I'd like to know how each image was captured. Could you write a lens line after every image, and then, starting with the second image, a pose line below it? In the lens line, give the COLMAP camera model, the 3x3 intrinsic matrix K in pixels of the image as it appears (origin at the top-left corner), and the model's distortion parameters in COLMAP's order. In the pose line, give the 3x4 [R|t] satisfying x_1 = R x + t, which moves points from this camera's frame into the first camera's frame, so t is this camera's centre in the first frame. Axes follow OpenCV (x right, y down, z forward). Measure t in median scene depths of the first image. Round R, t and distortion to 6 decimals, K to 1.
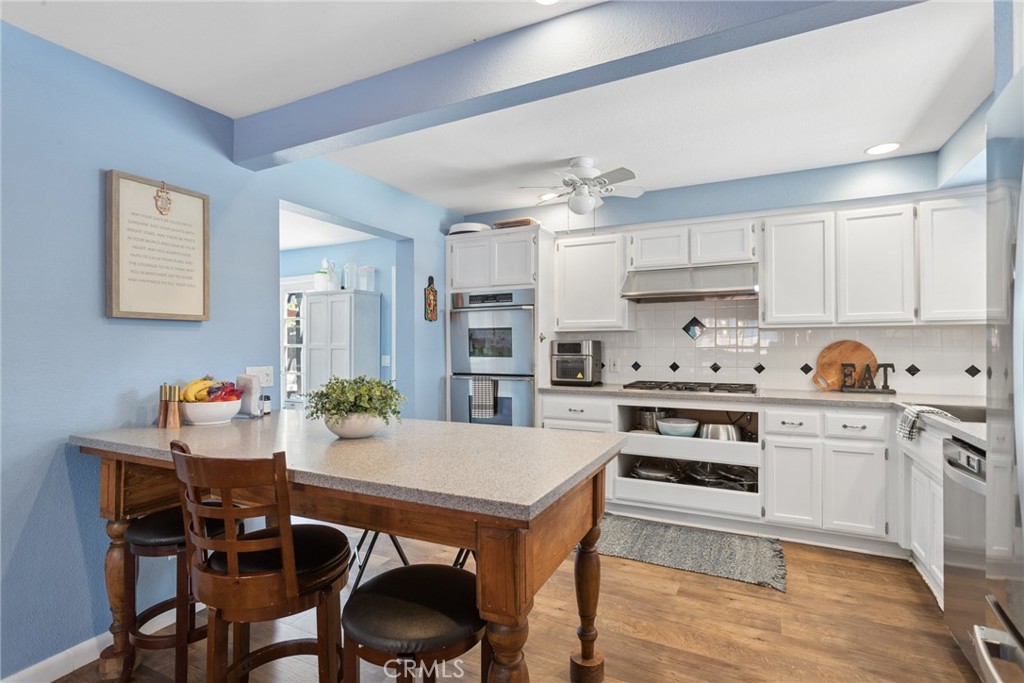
lens RADIAL K [[500.1, 0, 510.2], [0, 500.1, 346.5], [0, 0, 1]] dist [-0.015657, 0.005155]
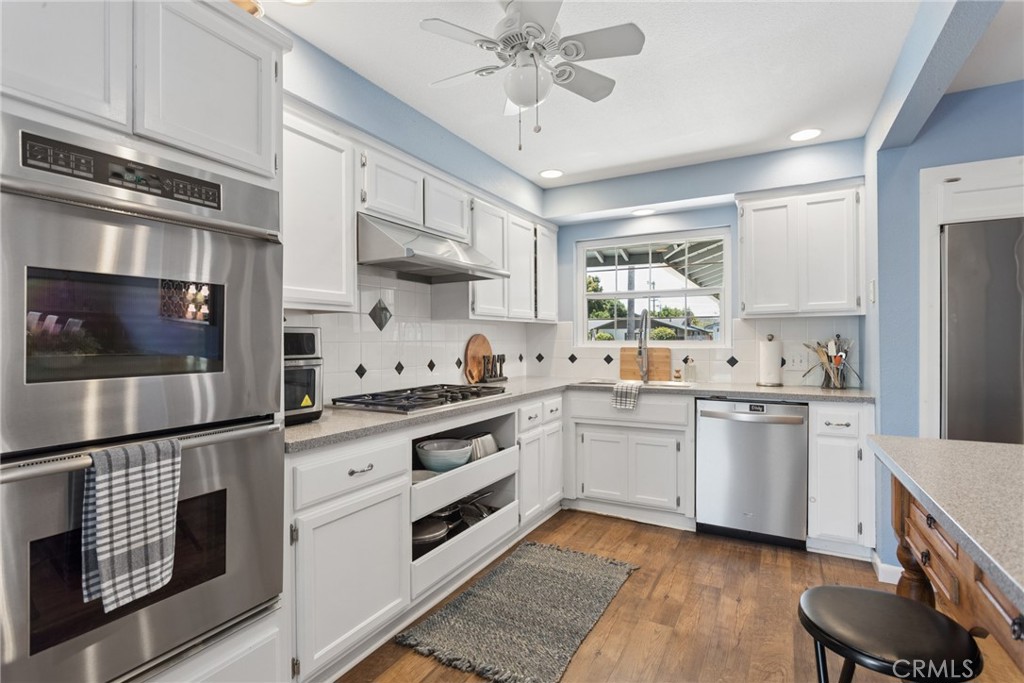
lens RADIAL K [[500.1, 0, 506.3], [0, 500.1, 341.6], [0, 0, 1]] dist [-0.015657, 0.005155]
pose [[0.027180, -0.002944, 0.999626, -0.388027], [0.006877, 0.999973, 0.002758, 0.001237], [-0.999607, 0.006799, 0.027200, 0.922548]]
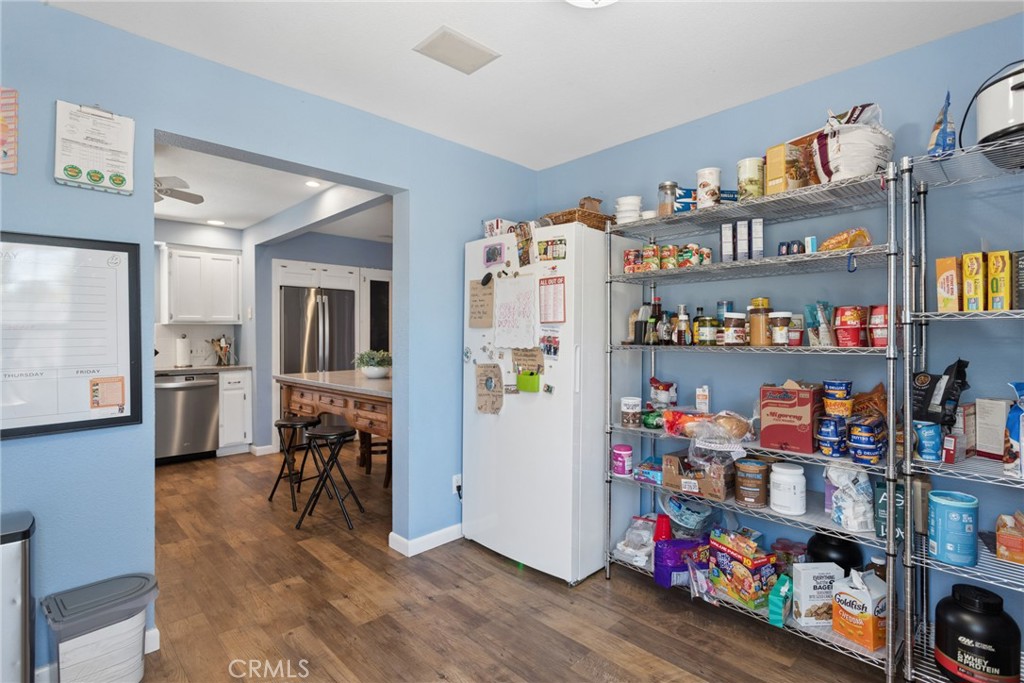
lens RADIAL K [[500.1, 0, 515.0], [0, 500.1, 336.3], [0, 0, 1]] dist [-0.015657, 0.005155]
pose [[-0.947535, 0.001543, 0.319648, -0.858840], [0.001813, 0.999998, 0.000548, 0.000822], [-0.319647, 0.001099, -0.947536, 1.561037]]
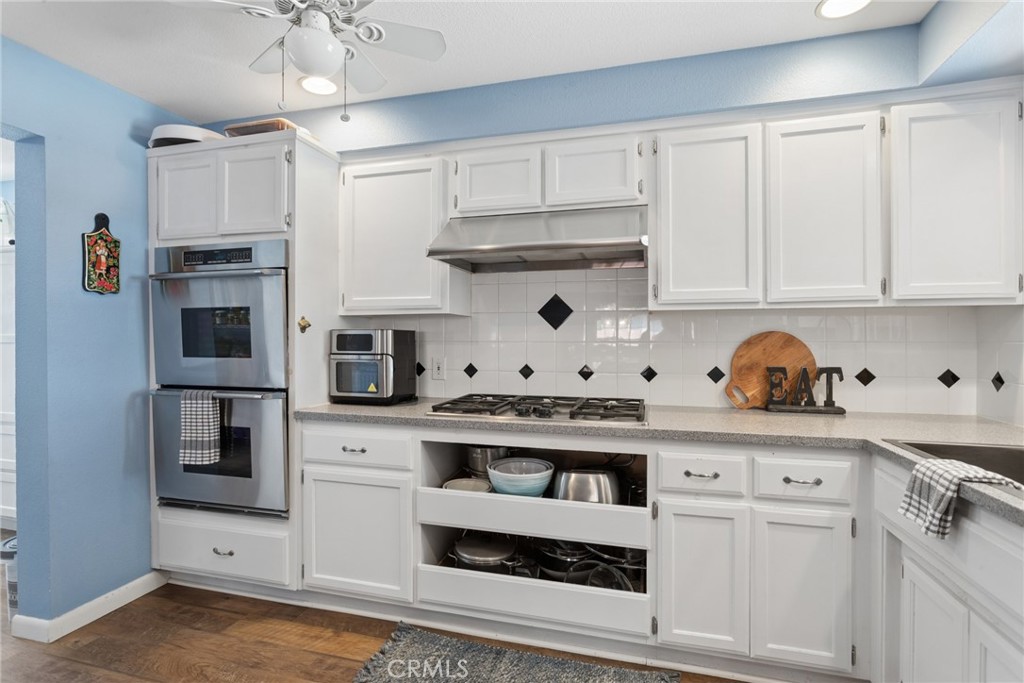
lens RADIAL K [[500.1, 0, 513.7], [0, 500.1, 338.8], [0, 0, 1]] dist [-0.015657, 0.005155]
pose [[0.979453, 0.001285, 0.201667, 0.213657], [-0.001596, 0.999998, 0.001382, -0.002838], [-0.201664, -0.001675, 0.979453, 0.432343]]
